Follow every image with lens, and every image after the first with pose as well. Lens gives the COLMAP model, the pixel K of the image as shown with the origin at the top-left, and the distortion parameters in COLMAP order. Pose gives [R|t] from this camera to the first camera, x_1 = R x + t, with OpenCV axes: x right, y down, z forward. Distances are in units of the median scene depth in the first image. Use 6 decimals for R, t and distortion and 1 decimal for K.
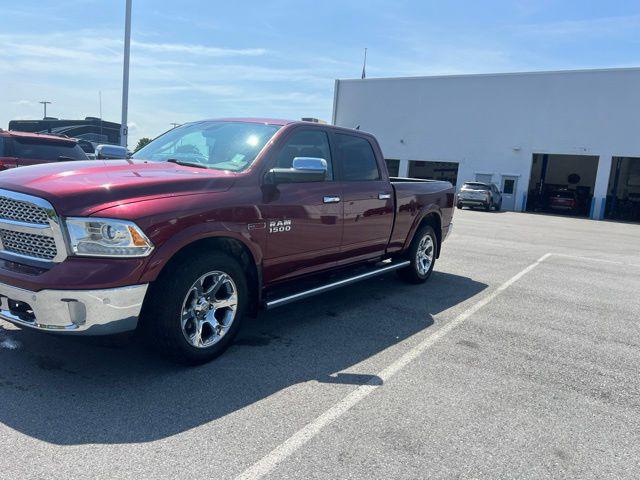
lens RADIAL K [[479.9, 0, 324.0], [0, 479.9, 235.4], [0, 0, 1]] dist [0.050600, -0.059181]
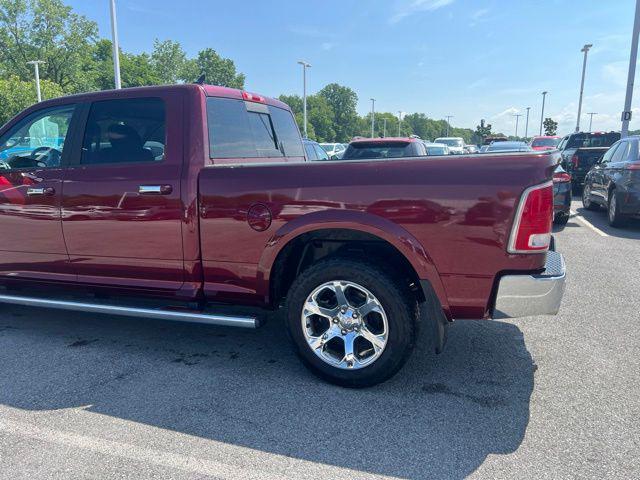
lens RADIAL K [[479.9, 0, 324.0], [0, 479.9, 235.4], [0, 0, 1]] dist [0.050600, -0.059181]
pose [[0.250114, 0.085432, -0.964440, 0.989105], [-0.091808, 0.993704, 0.064215, -0.106629], [0.963854, 0.072482, 0.256382, 1.369522]]
